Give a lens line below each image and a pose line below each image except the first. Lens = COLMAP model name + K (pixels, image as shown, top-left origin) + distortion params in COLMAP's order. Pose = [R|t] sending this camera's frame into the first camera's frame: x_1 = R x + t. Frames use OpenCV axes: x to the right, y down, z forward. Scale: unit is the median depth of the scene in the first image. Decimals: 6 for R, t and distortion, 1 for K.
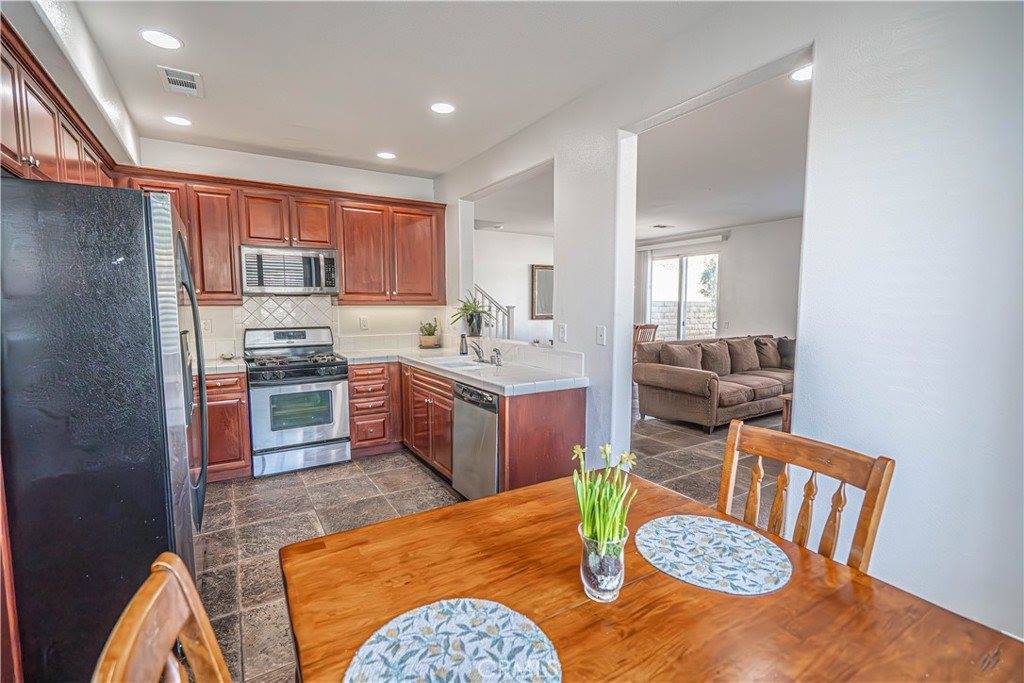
lens RADIAL K [[463.4, 0, 512.7], [0, 463.4, 343.6], [0, 0, 1]] dist [-0.004768, 0.000748]
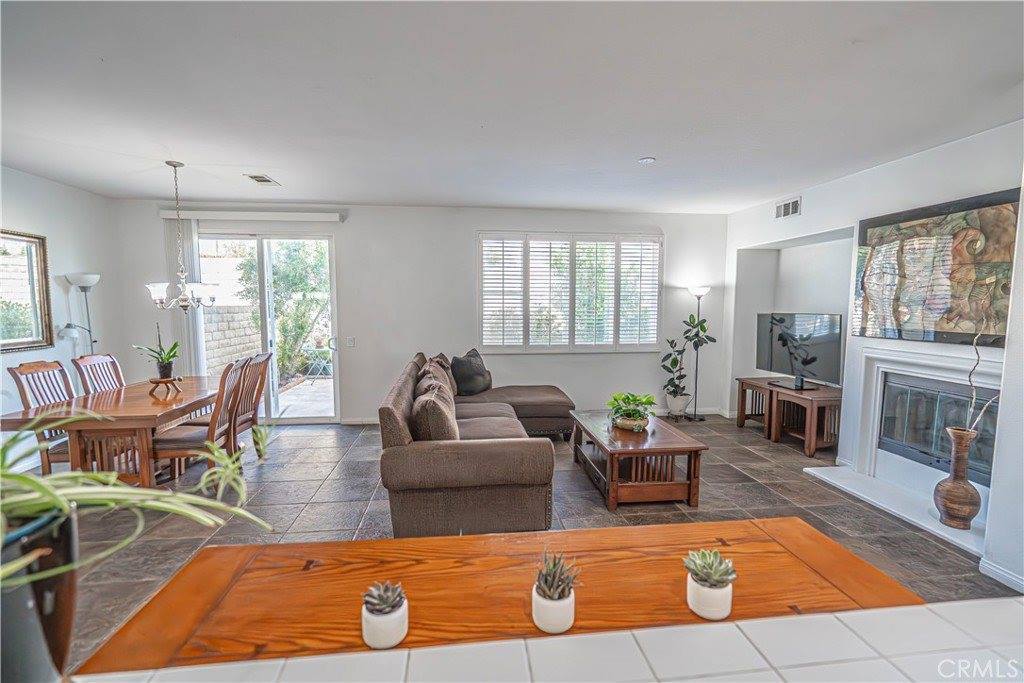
lens RADIAL K [[463.4, 0, 509.2], [0, 463.4, 343.9], [0, 0, 1]] dist [-0.004768, 0.000748]
pose [[0.438405, -0.082345, 0.894997, -0.160848], [0.079242, 0.995458, 0.052772, -0.132904], [-0.895278, 0.047786, 0.442939, 1.110549]]
